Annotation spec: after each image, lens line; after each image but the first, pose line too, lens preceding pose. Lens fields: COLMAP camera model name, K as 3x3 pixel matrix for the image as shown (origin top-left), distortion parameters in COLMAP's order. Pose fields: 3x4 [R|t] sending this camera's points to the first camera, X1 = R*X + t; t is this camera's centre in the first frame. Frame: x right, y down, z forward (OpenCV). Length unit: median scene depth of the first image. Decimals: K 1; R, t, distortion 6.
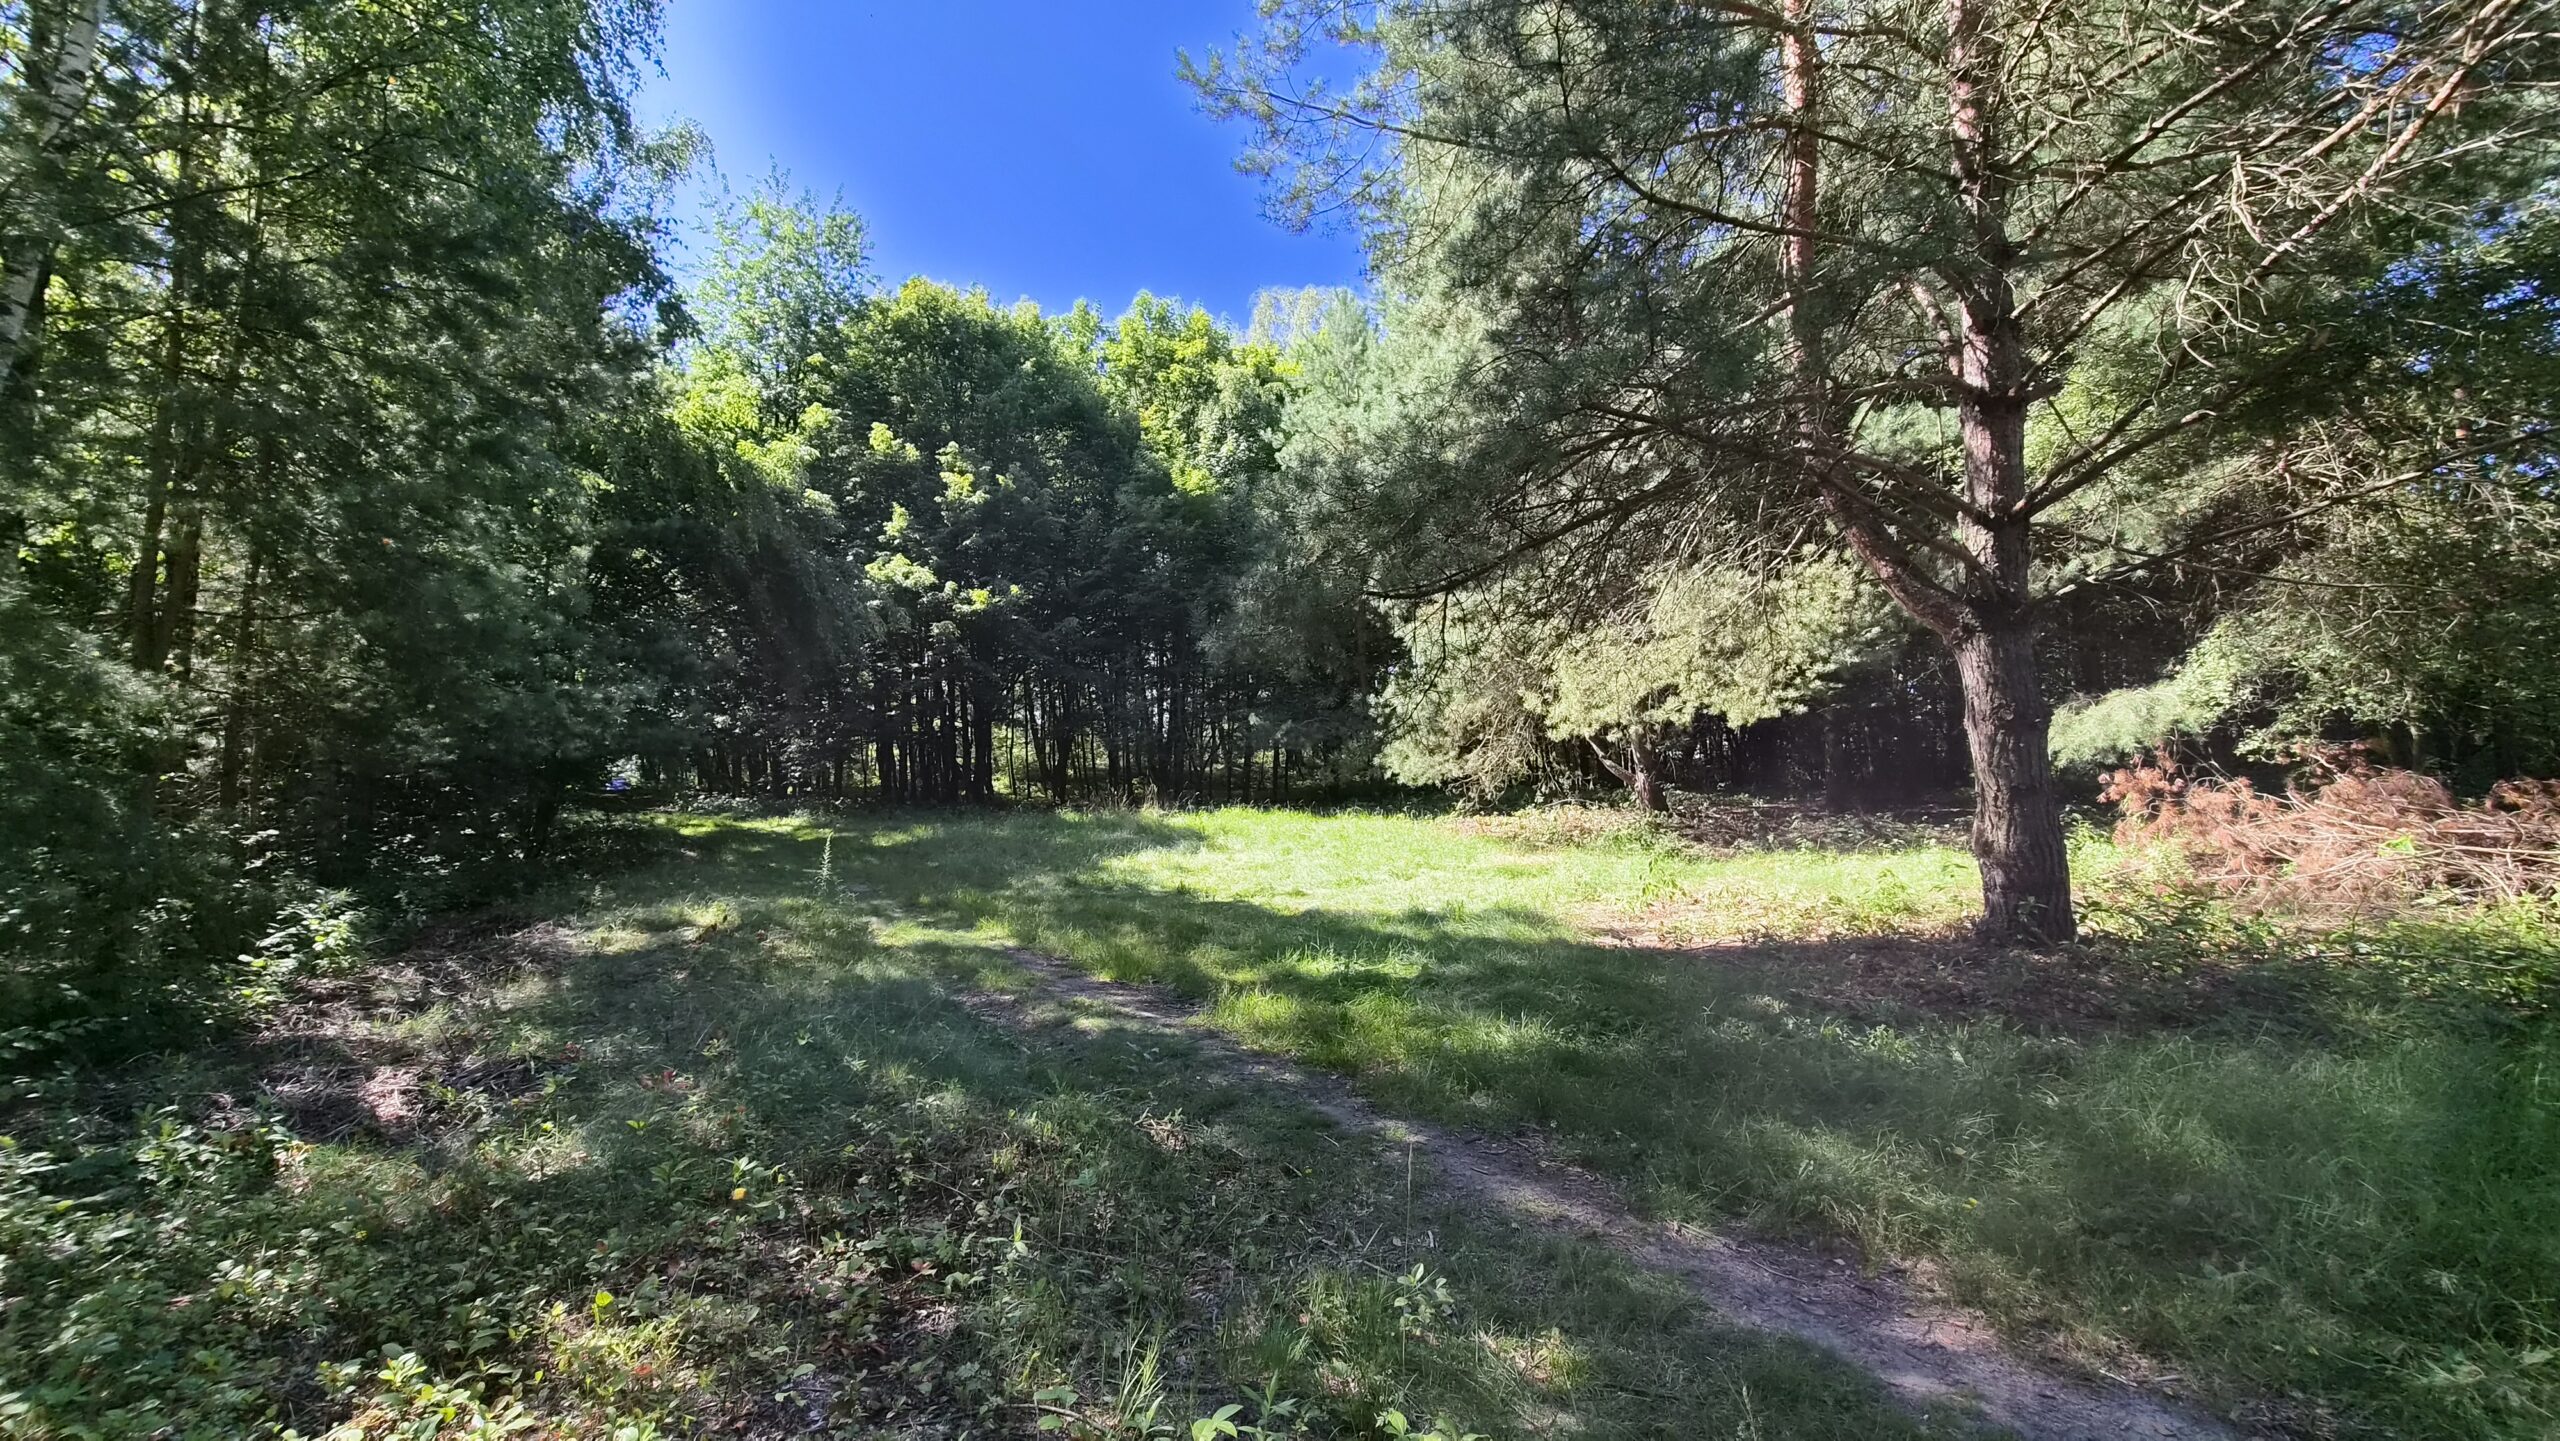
lens RADIAL K [[1038.7, 0, 1274.5], [0, 1038.7, 731.2], [0, 0, 1]] dist [-0.009184, 0.001925]
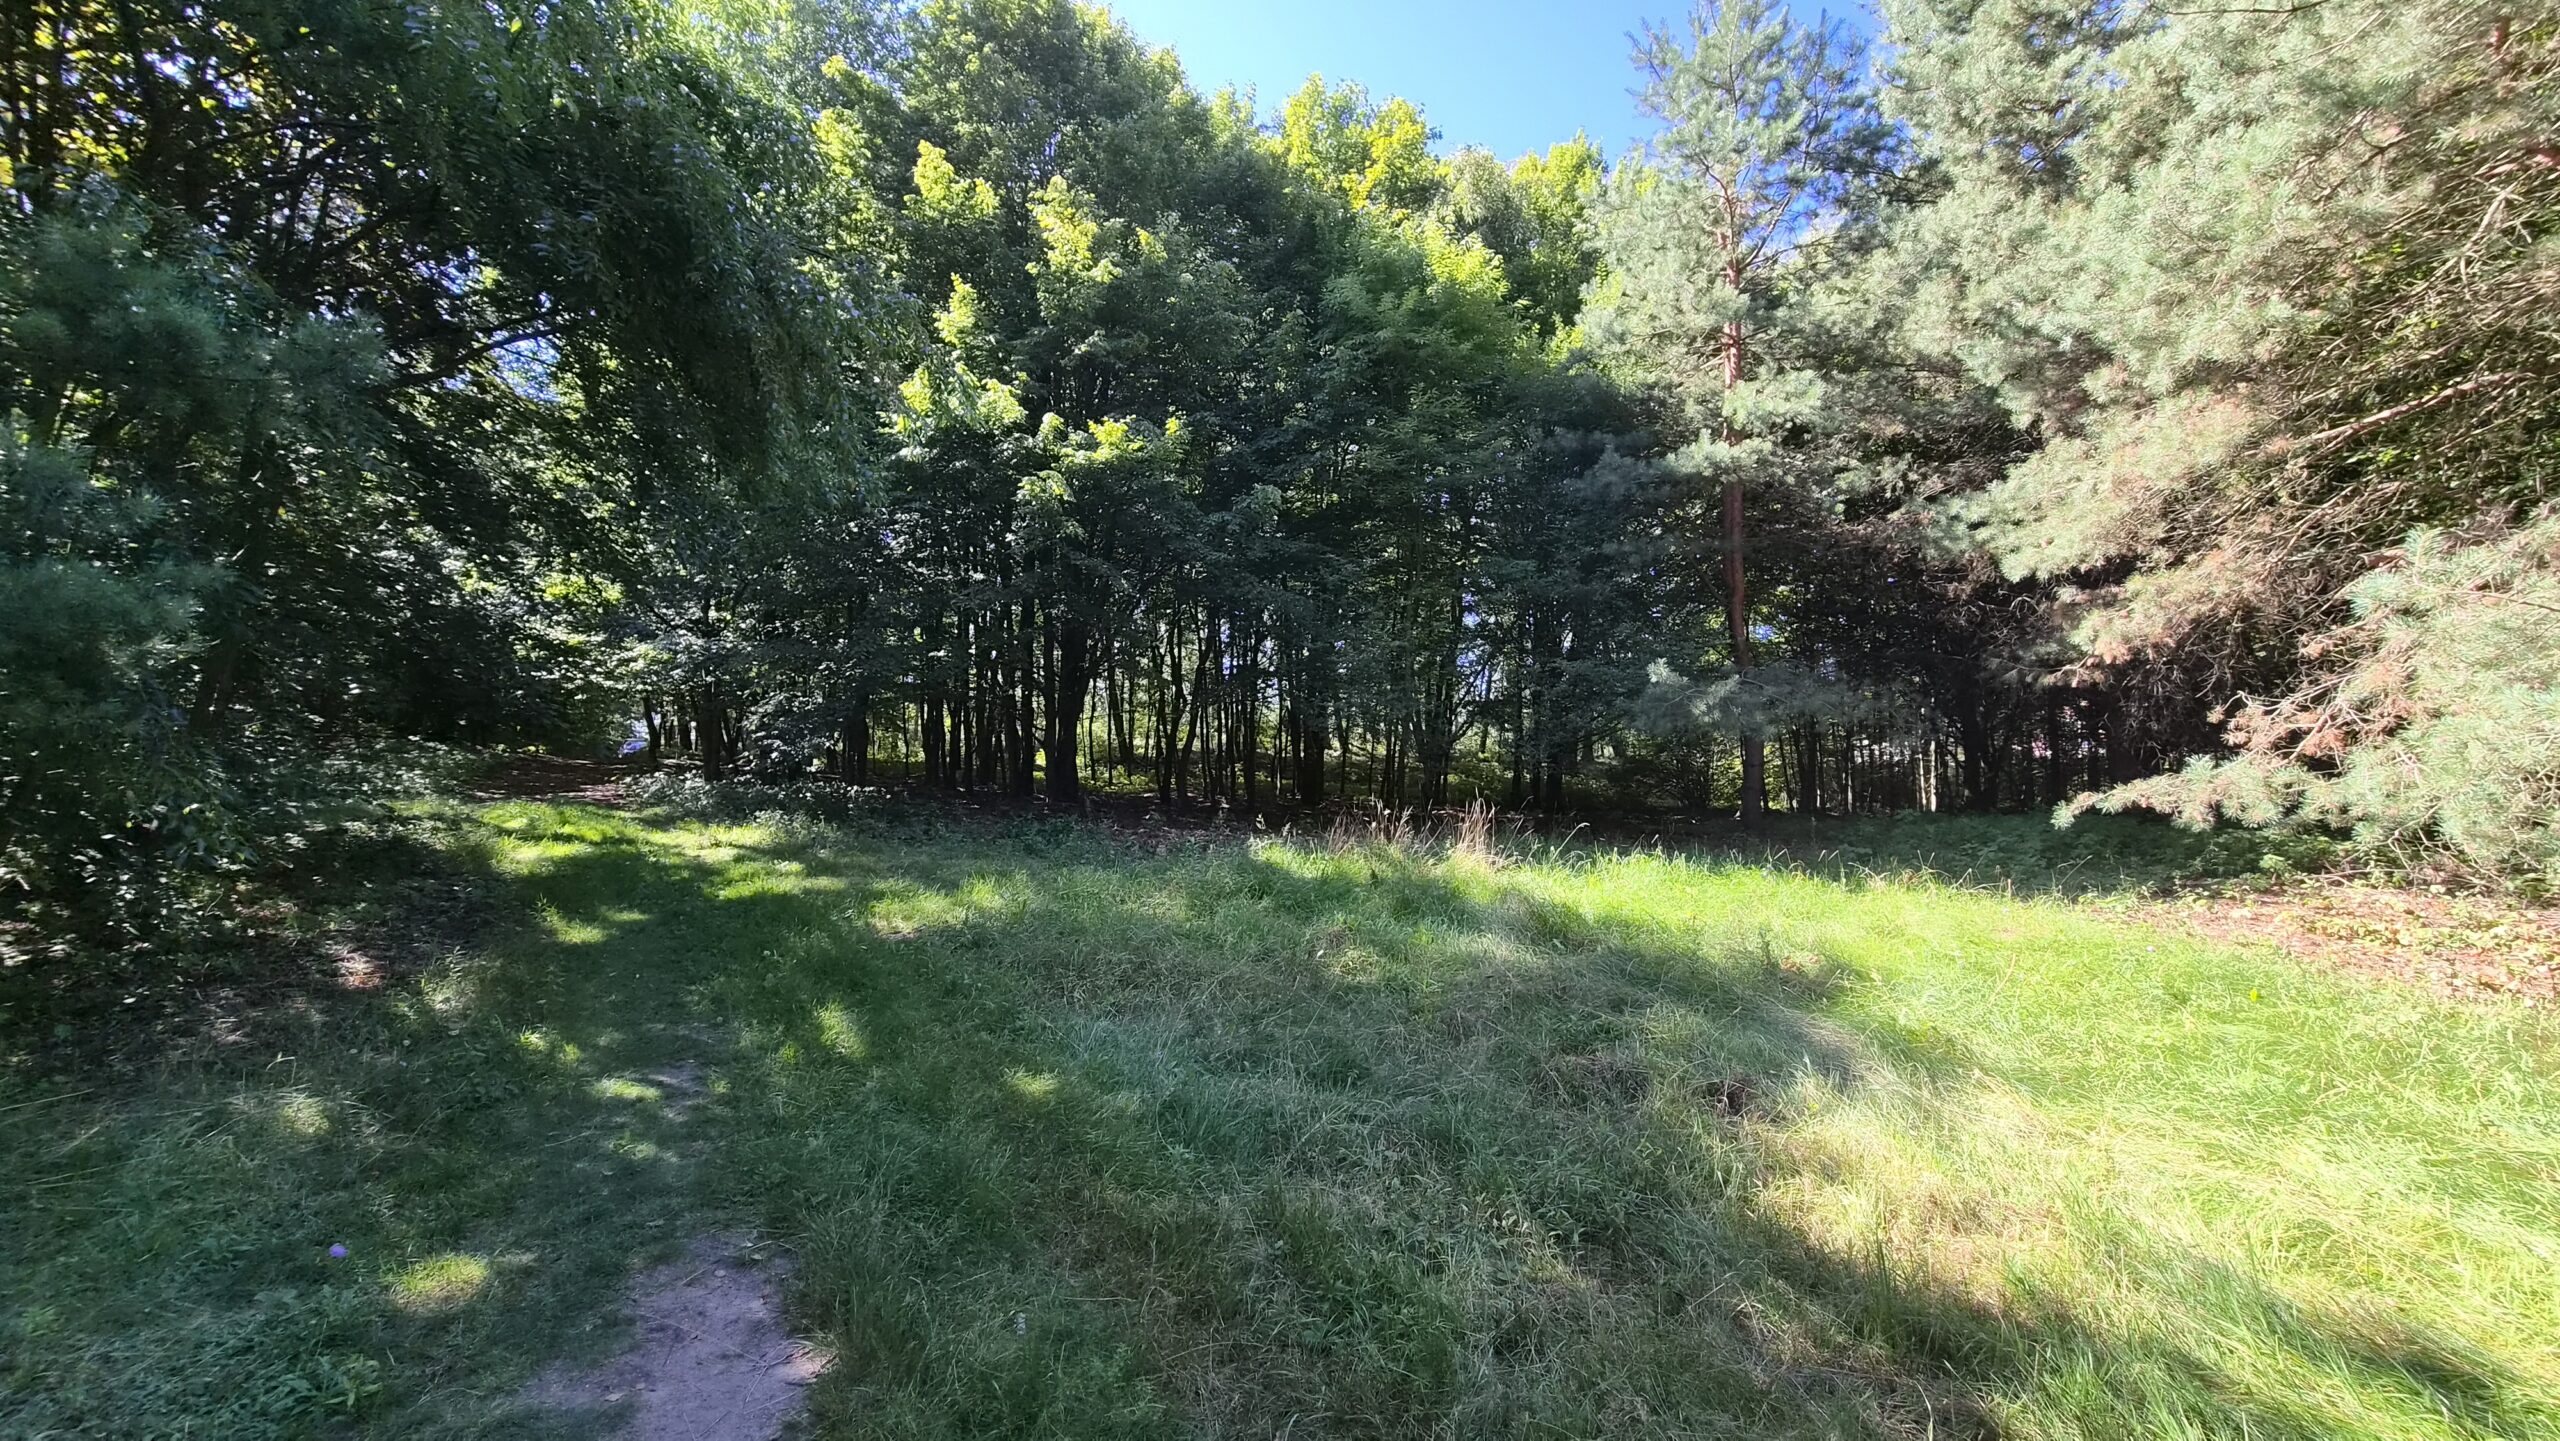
lens RADIAL K [[1038.7, 0, 1285.6], [0, 1038.7, 714.1], [0, 0, 1]] dist [-0.009184, 0.001925]
pose [[0.999382, 0.024644, -0.025049, -0.168320], [-0.024662, 0.999696, -0.000404, 0.011369], [0.025031, 0.001022, 0.999686, 0.446882]]
